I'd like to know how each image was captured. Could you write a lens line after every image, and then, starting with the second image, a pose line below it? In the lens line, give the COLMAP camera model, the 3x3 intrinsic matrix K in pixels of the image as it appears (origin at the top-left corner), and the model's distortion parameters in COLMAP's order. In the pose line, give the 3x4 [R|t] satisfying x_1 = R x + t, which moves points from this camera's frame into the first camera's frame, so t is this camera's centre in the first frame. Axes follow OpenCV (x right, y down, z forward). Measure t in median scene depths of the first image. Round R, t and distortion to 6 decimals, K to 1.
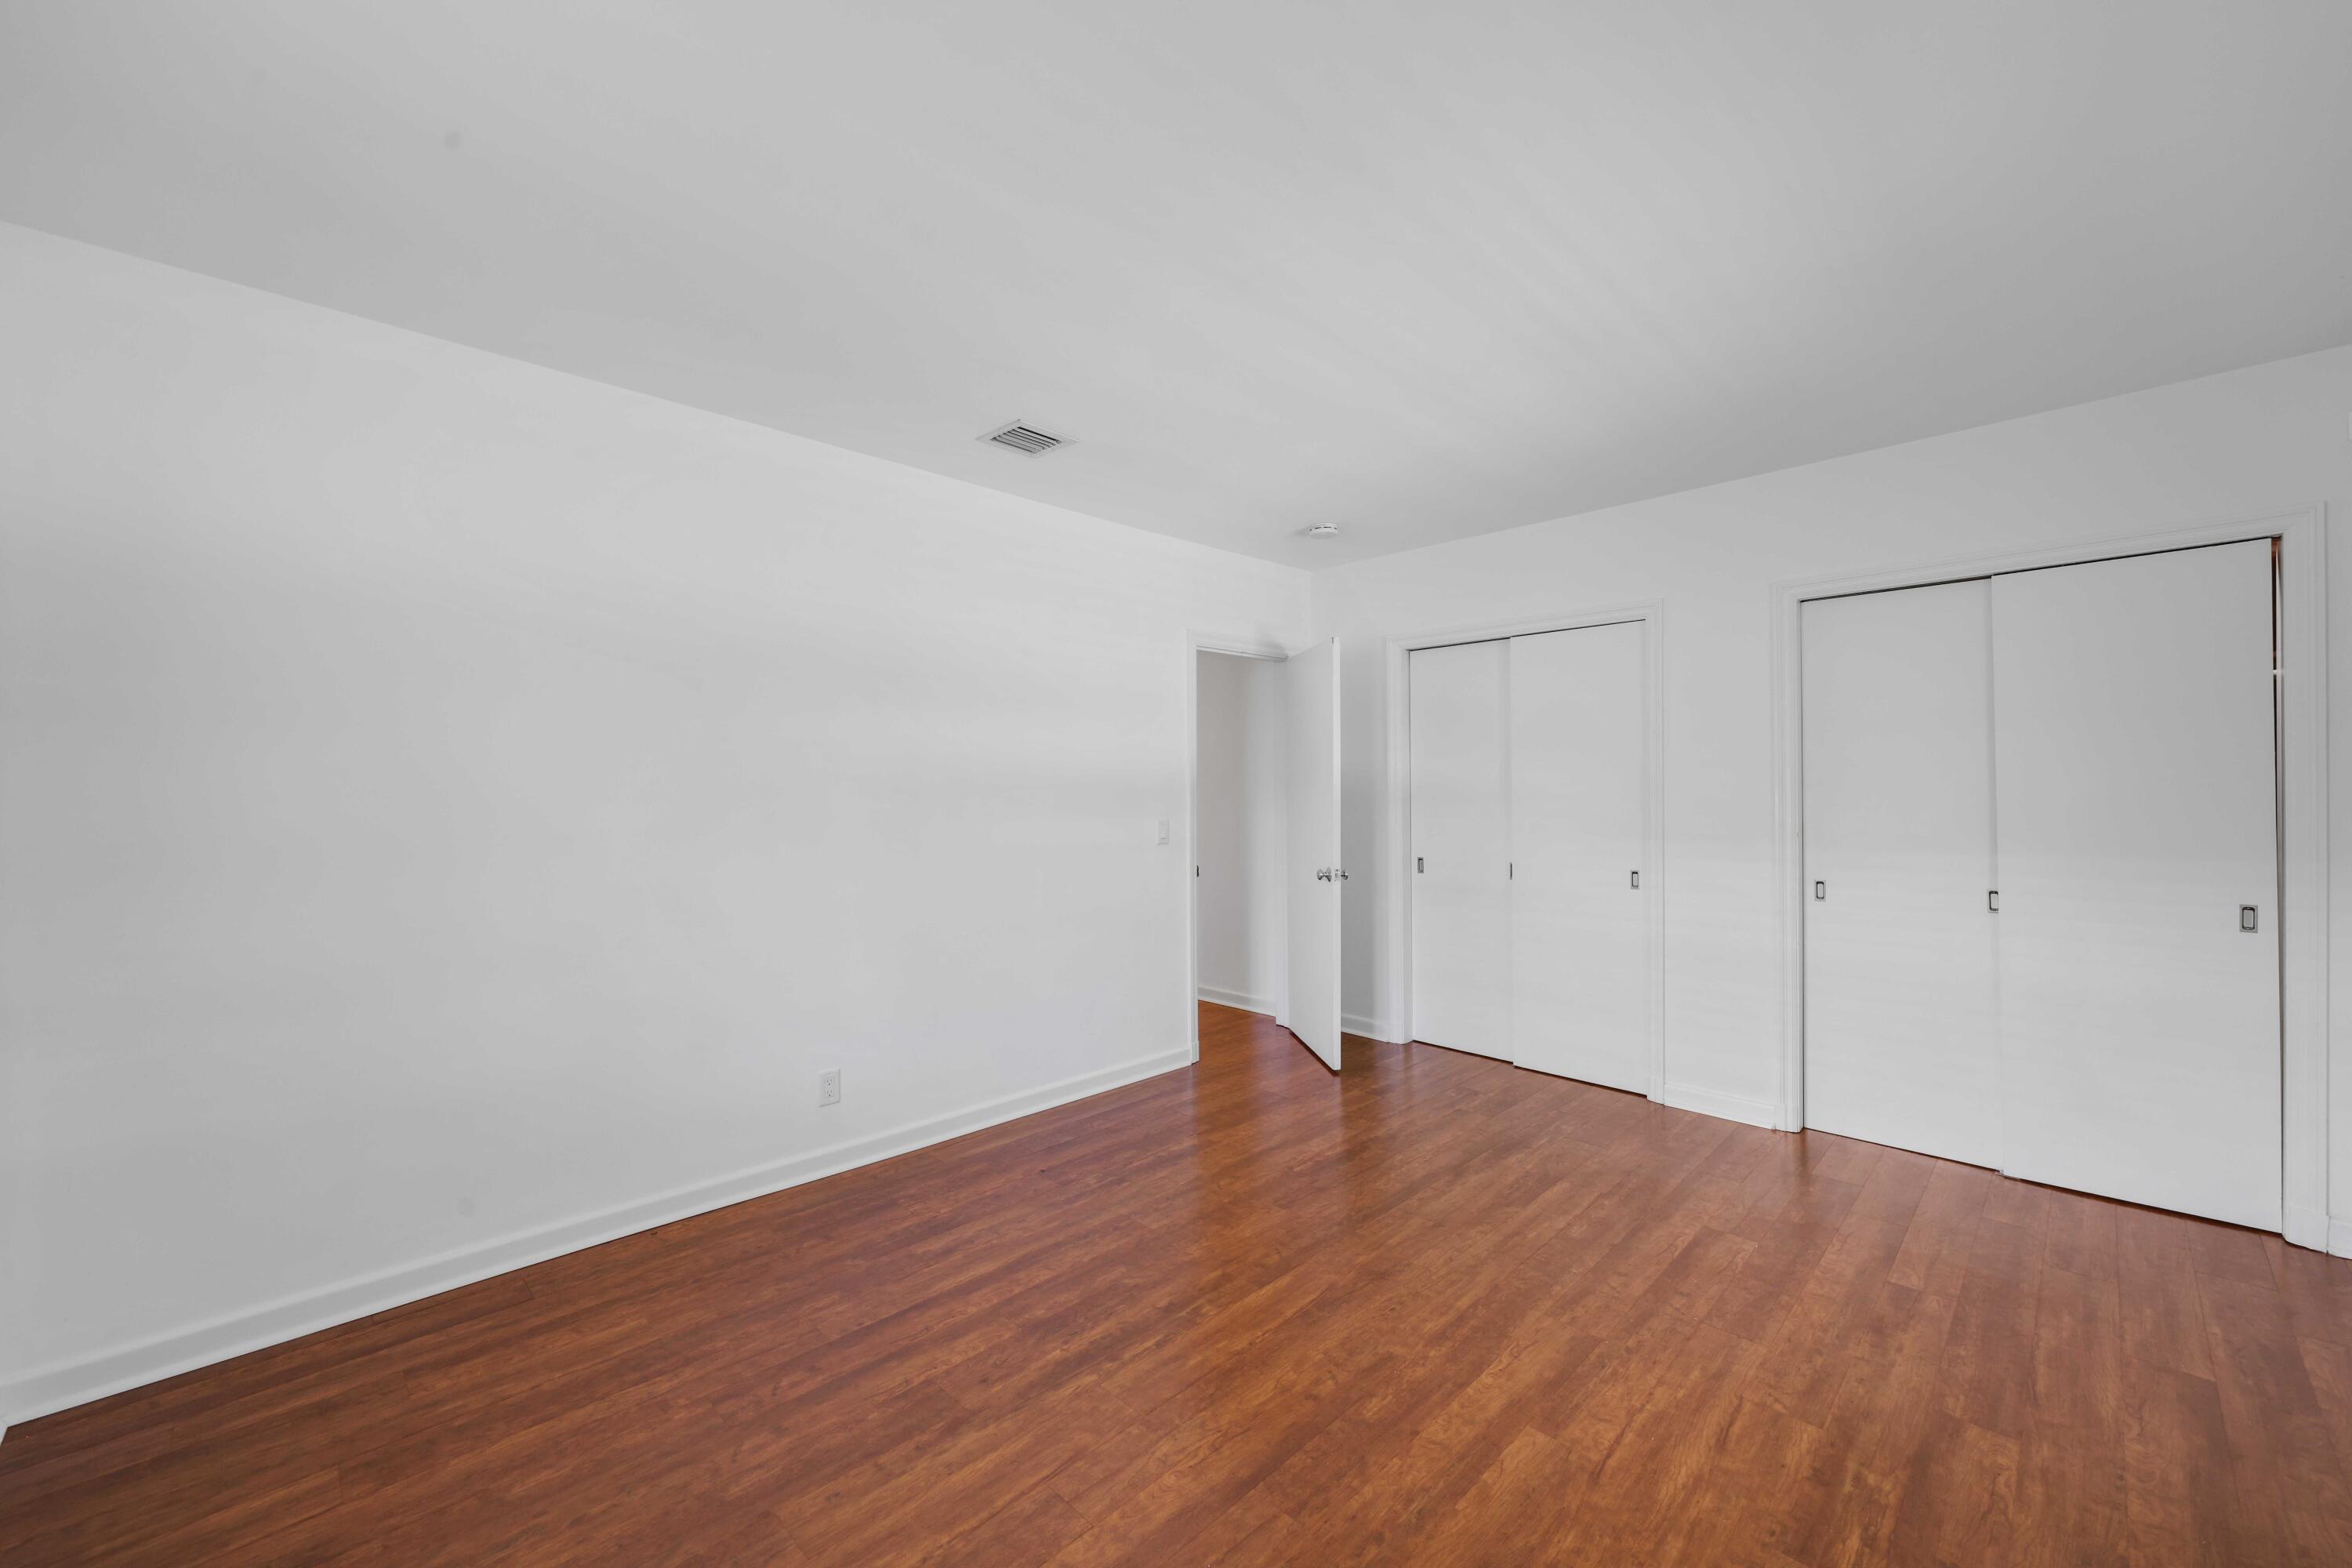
lens RADIAL K [[917.8, 0, 1180.7], [0, 917.8, 793.3], [0, 0, 1]] dist [0.000826, 0.000002]
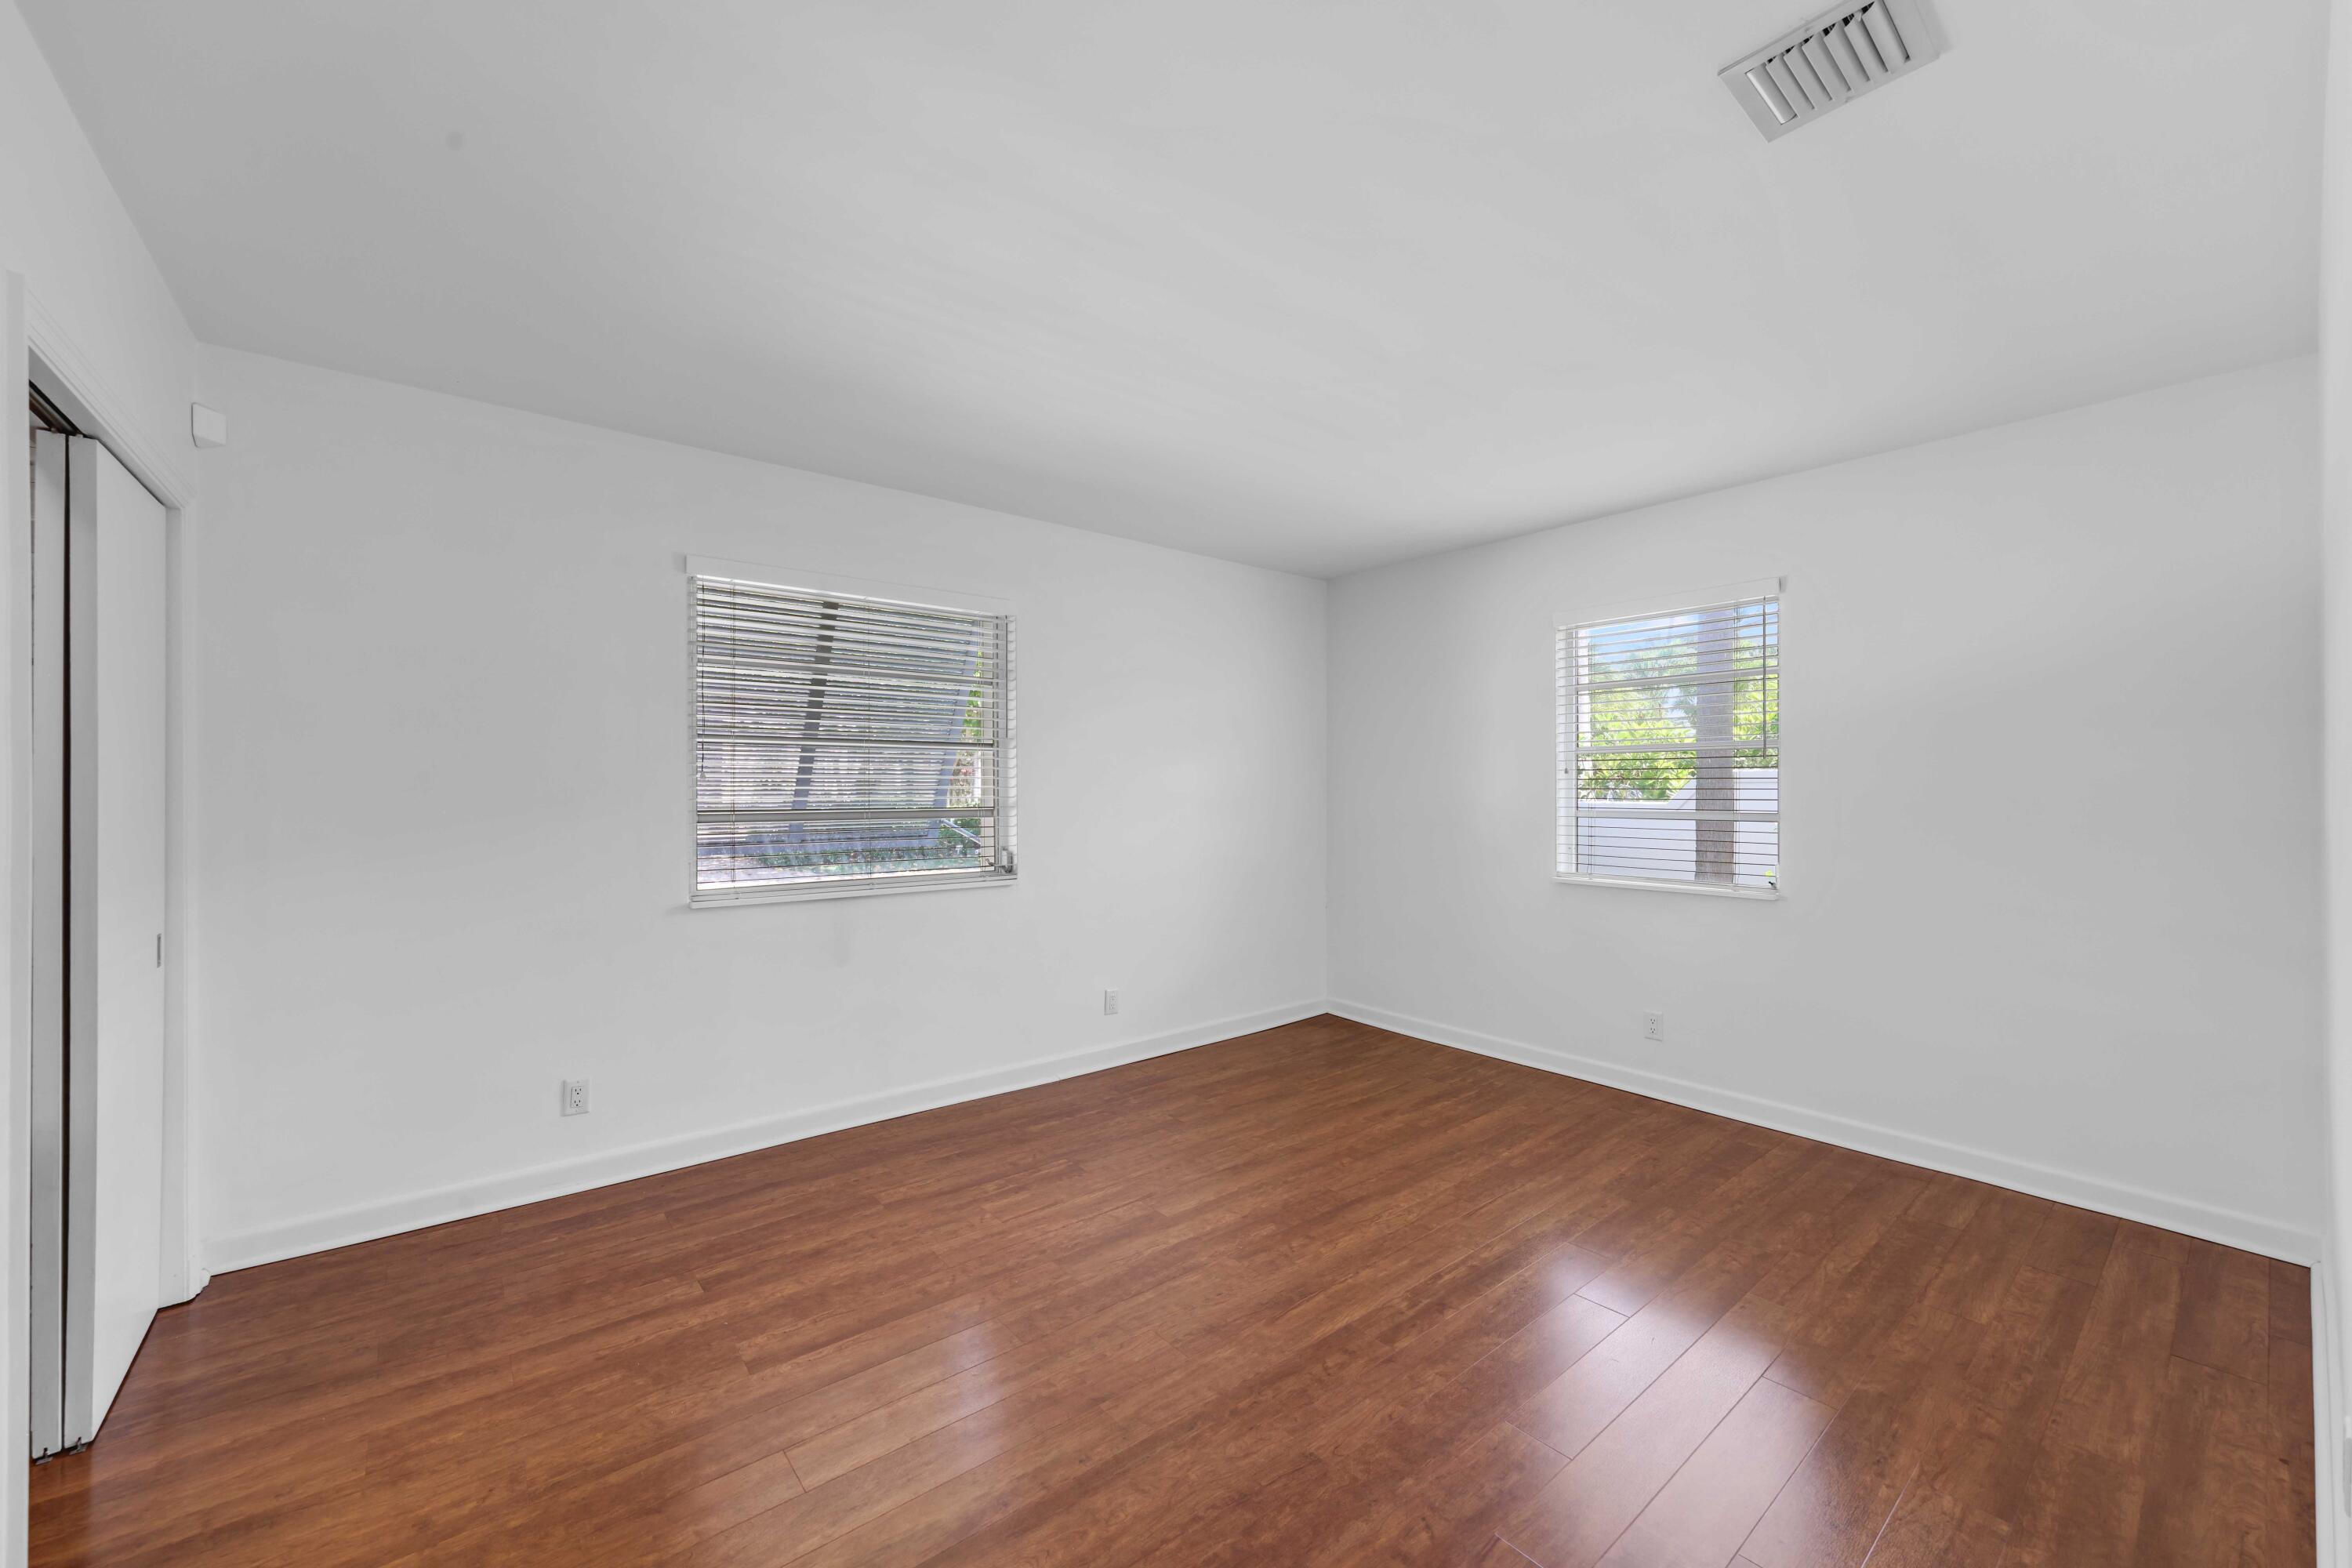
lens RADIAL K [[917.8, 0, 1174.9], [0, 917.8, 780.5], [0, 0, 1]] dist [0.000826, 0.000002]
pose [[-0.995253, 0.006908, 0.097075, 0.184890], [0.006374, 0.999963, -0.005809, -0.011004], [-0.097112, -0.005163, -0.995260, 2.136501]]
